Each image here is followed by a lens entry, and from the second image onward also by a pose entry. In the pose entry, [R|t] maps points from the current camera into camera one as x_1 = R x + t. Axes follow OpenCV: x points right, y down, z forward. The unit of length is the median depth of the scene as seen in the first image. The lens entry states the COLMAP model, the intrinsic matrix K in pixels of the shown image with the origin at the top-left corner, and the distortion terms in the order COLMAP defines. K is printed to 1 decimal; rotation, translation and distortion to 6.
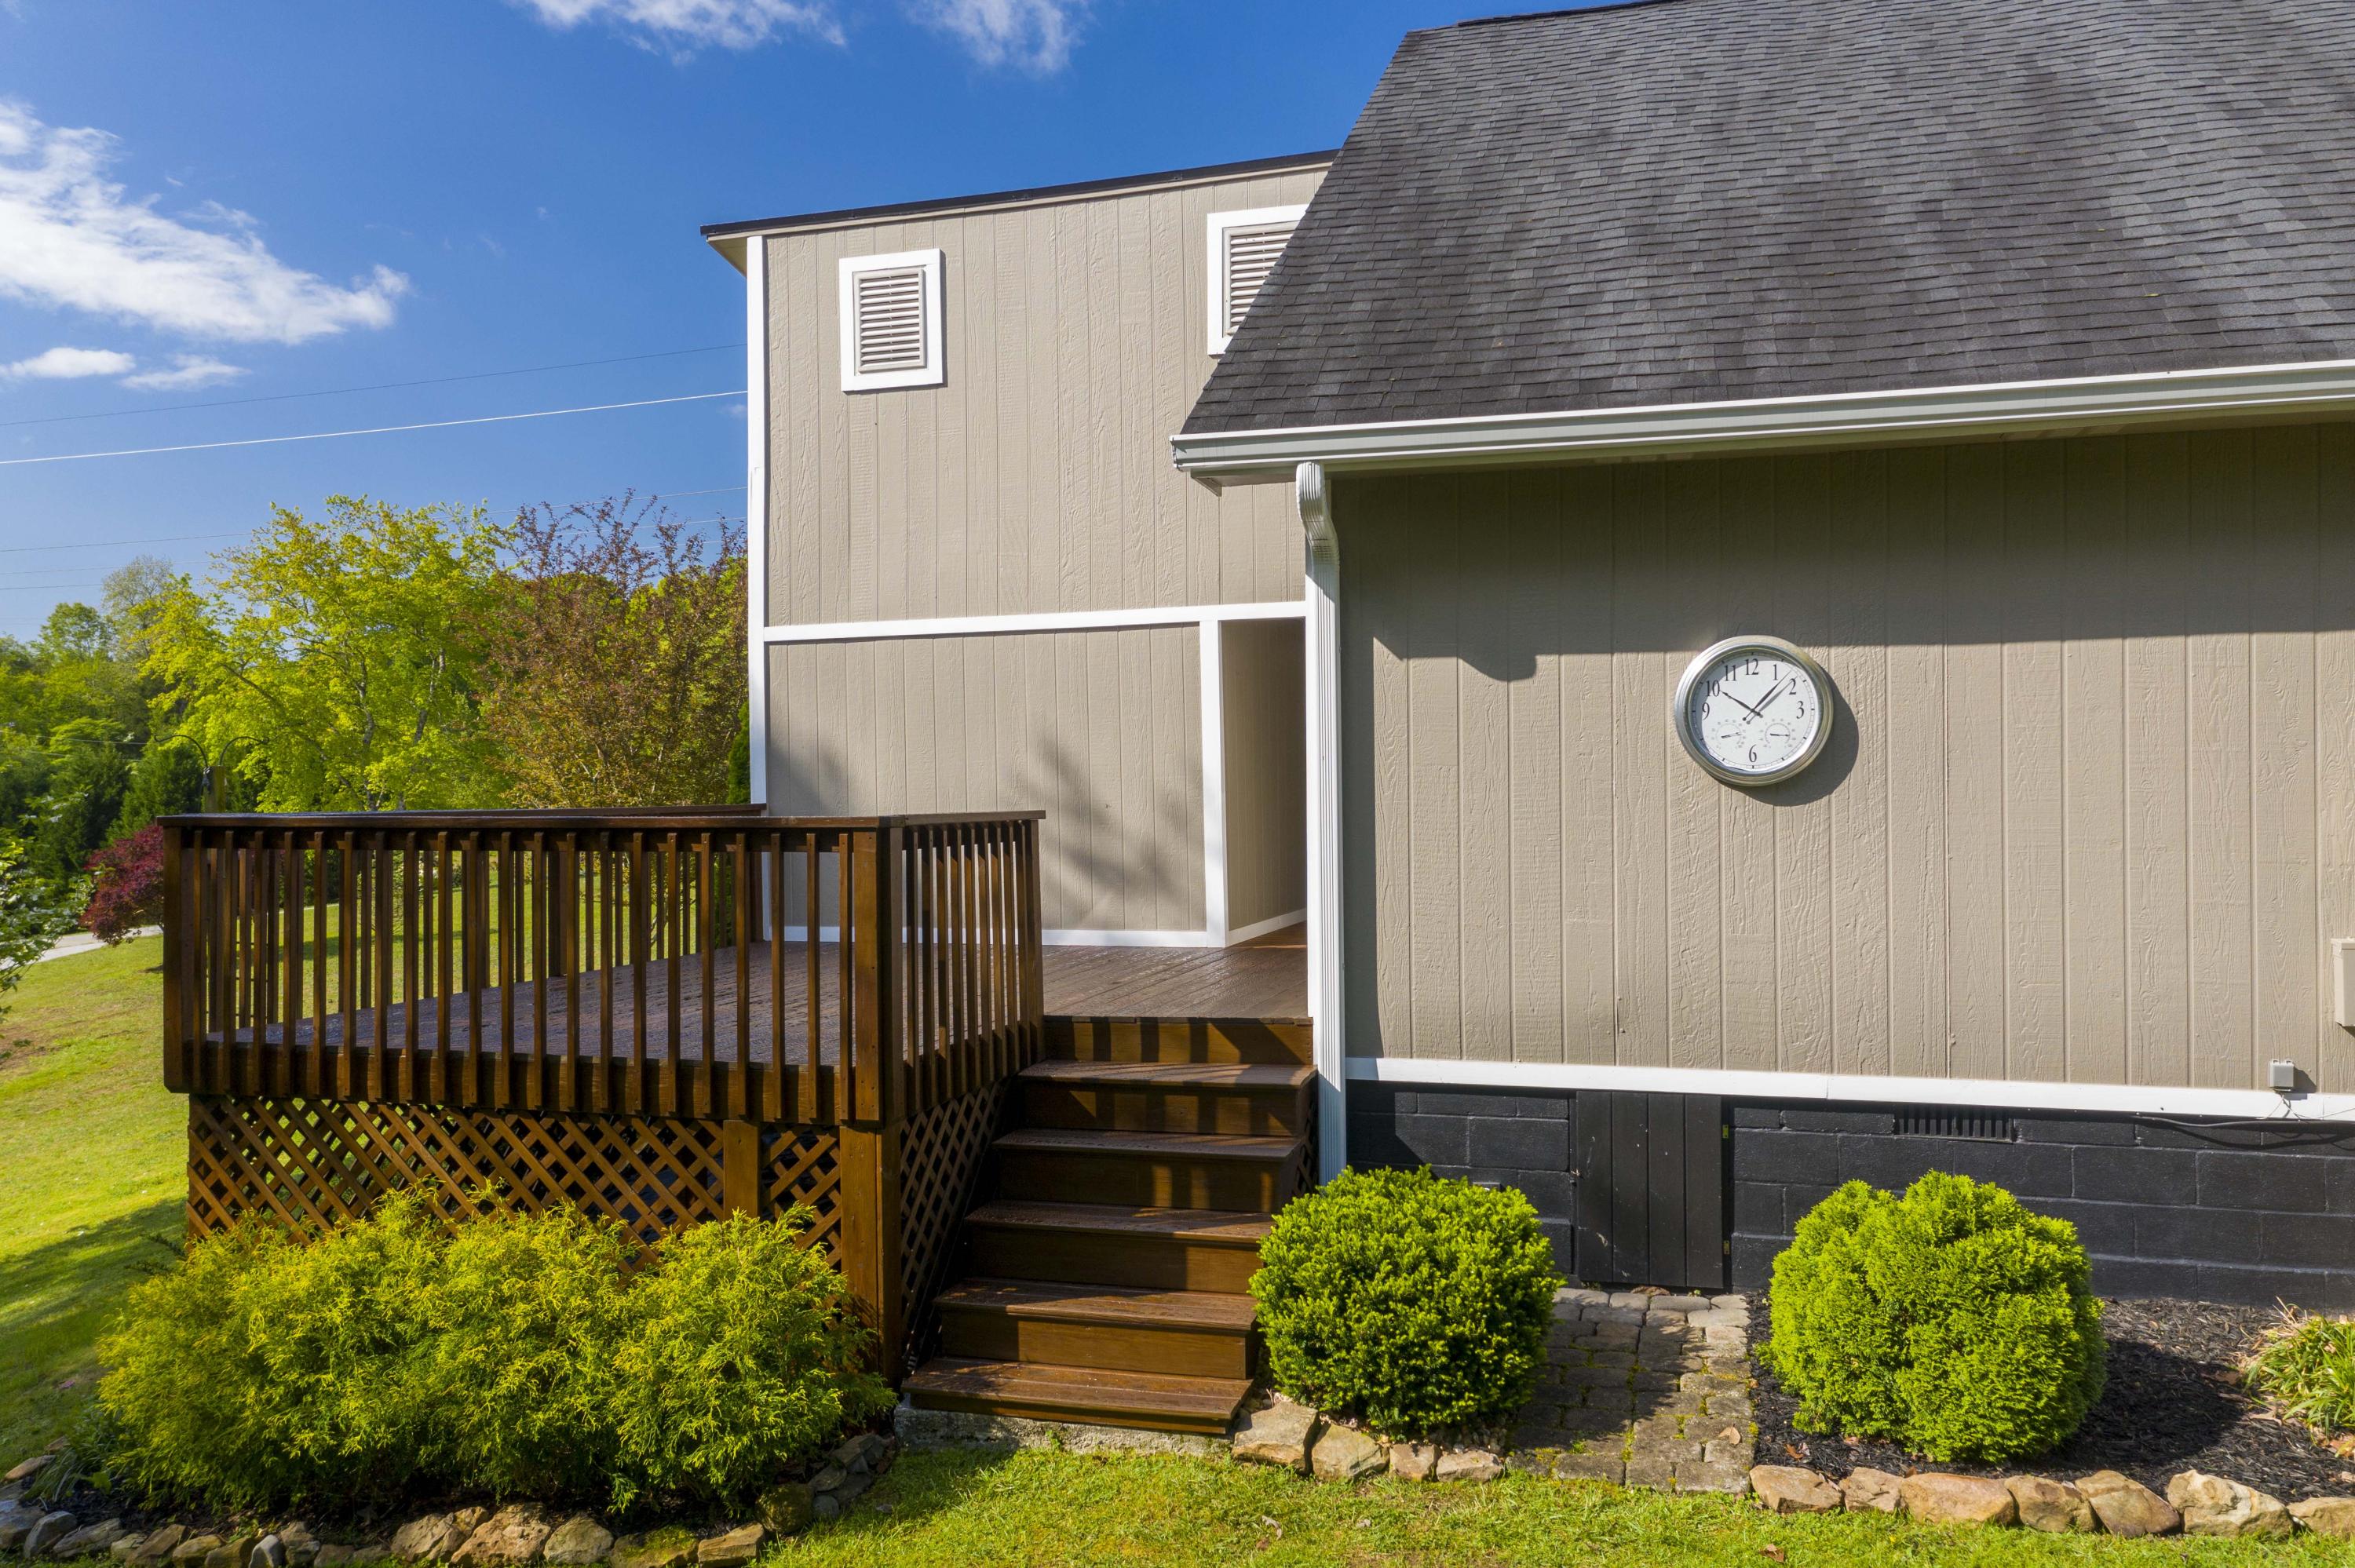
lens RADIAL K [[1882.1, 0, 1177.5], [0, 1882.1, 784.0], [0, 0, 1]] dist [0.009326, 0.037495]
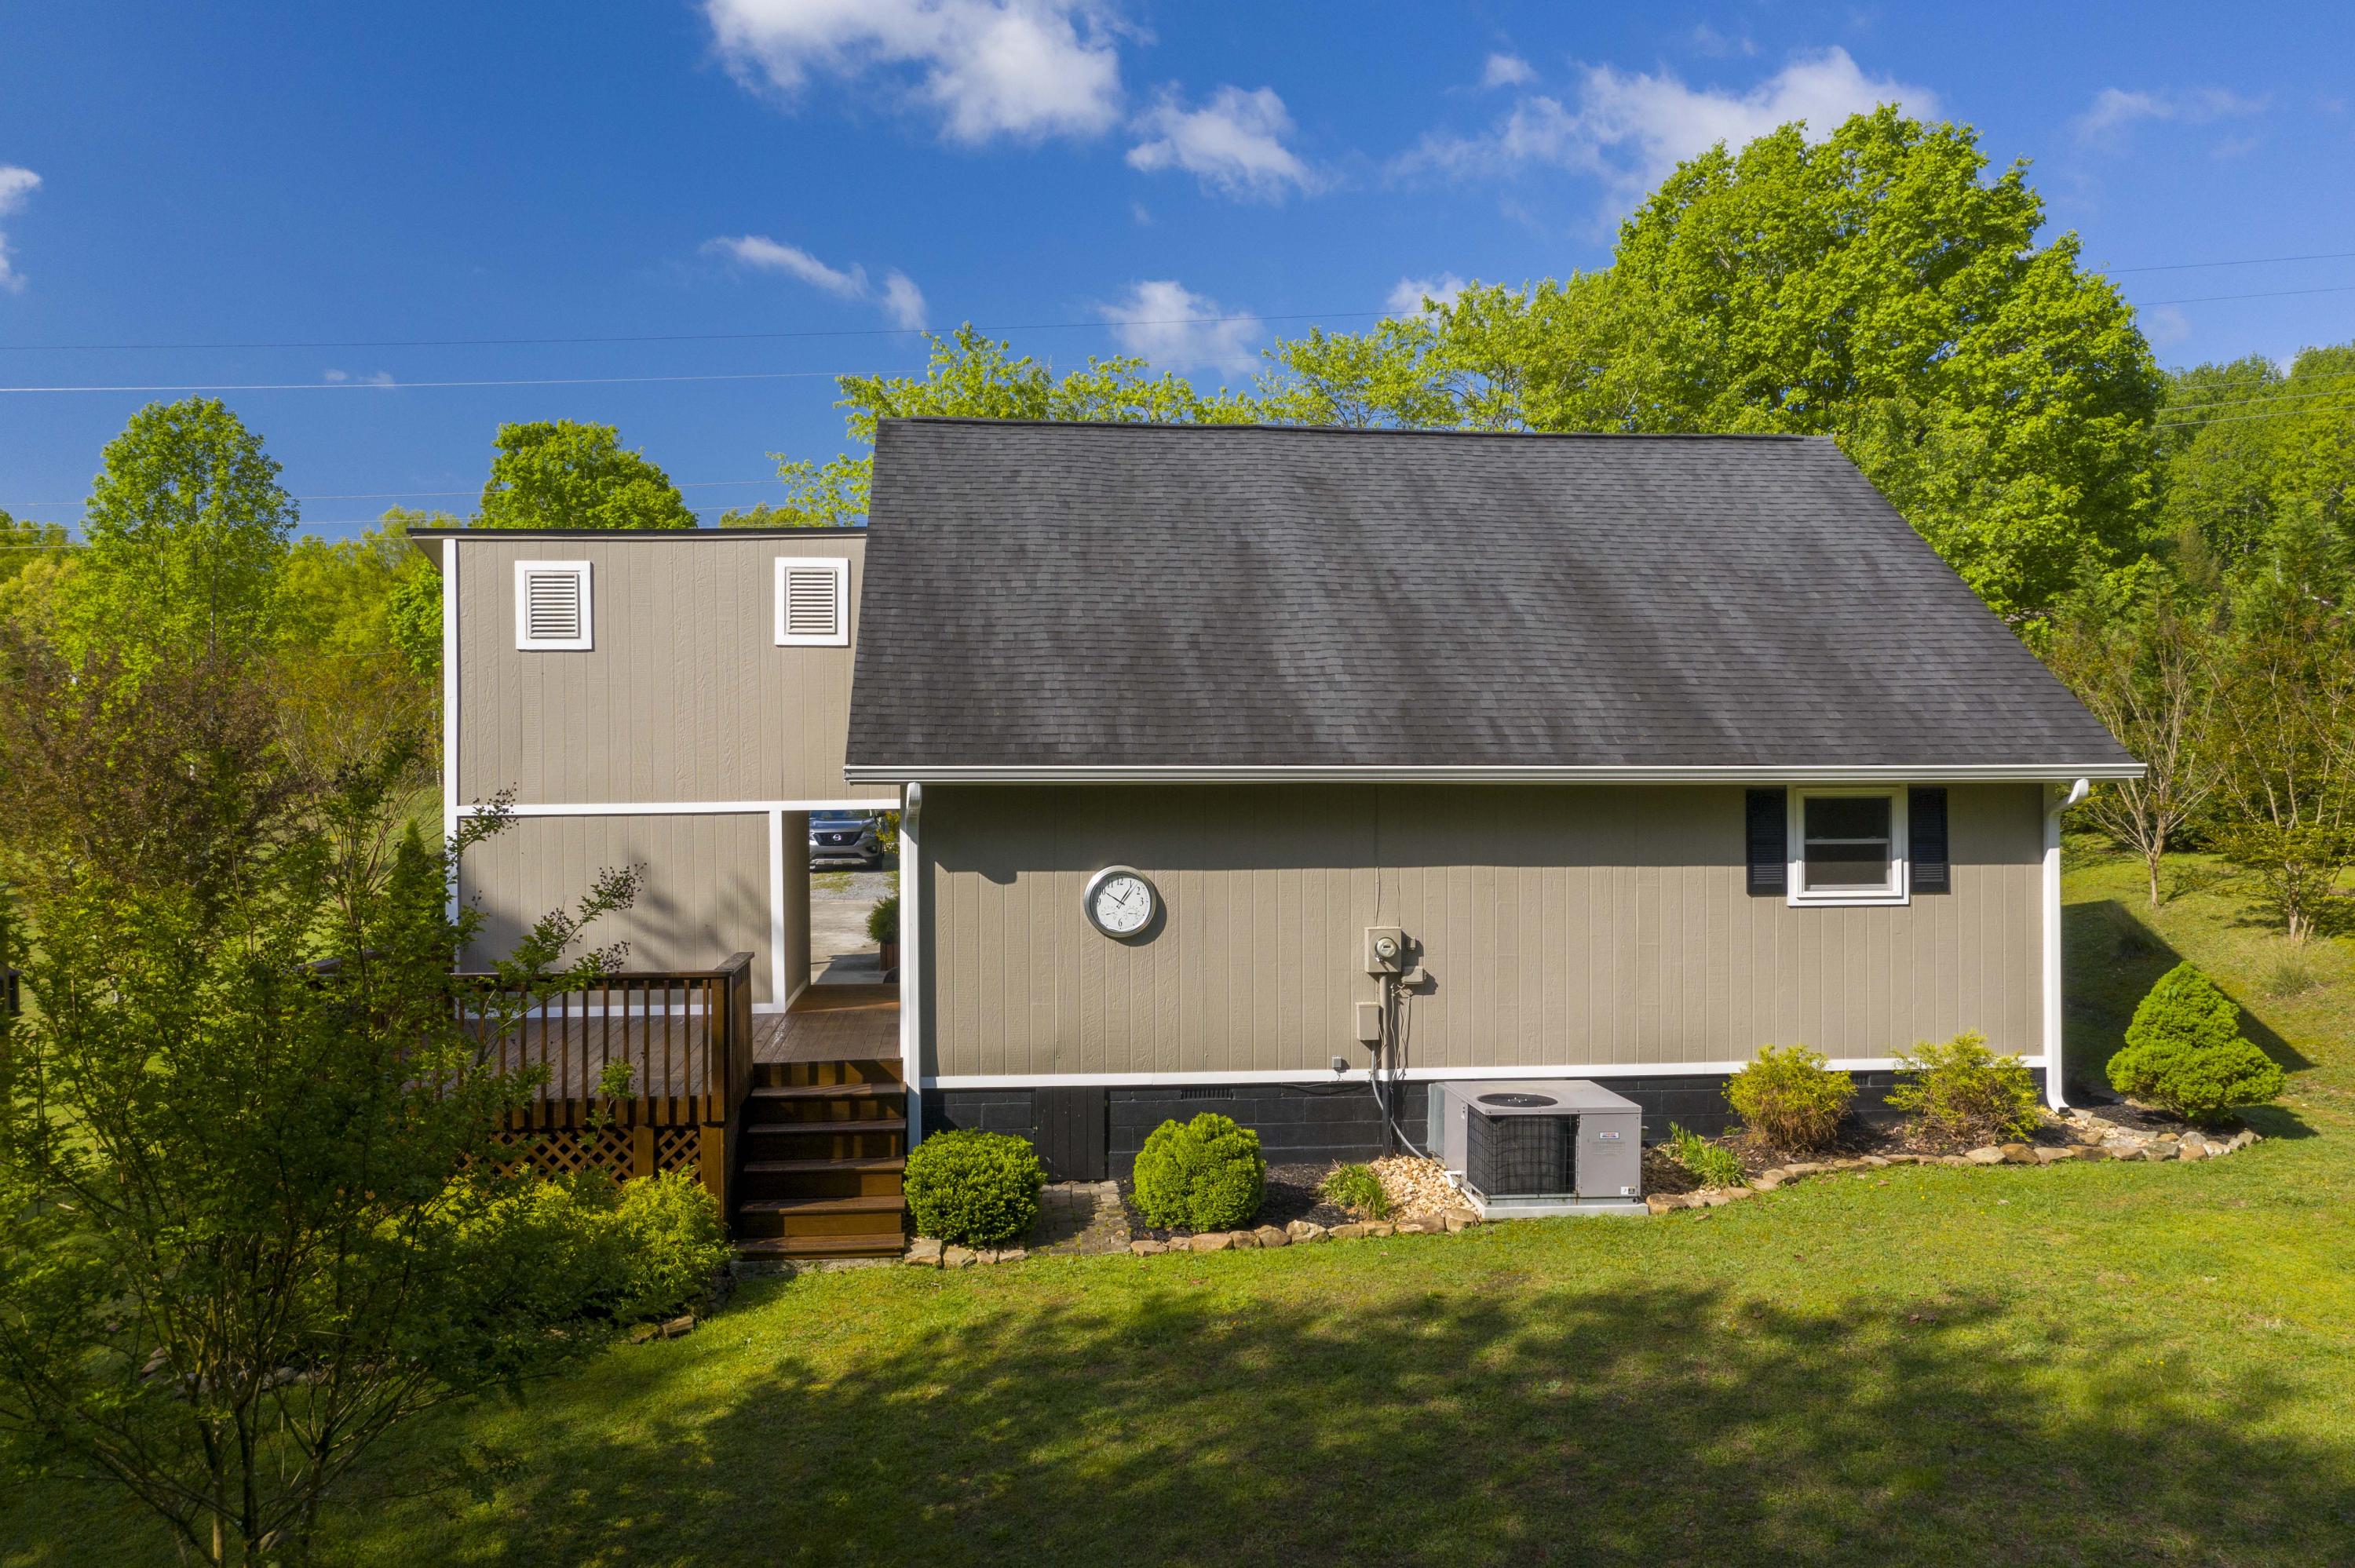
lens RADIAL K [[1882.1, 0, 1177.5], [0, 1882.1, 784.0], [0, 0, 1]] dist [0.009326, 0.037495]
pose [[0.922355, 0.006357, 0.386291, -0.467885], [-0.005334, 0.999979, -0.003721, -0.170183], [-0.386307, 0.001372, 0.922369, -1.004796]]
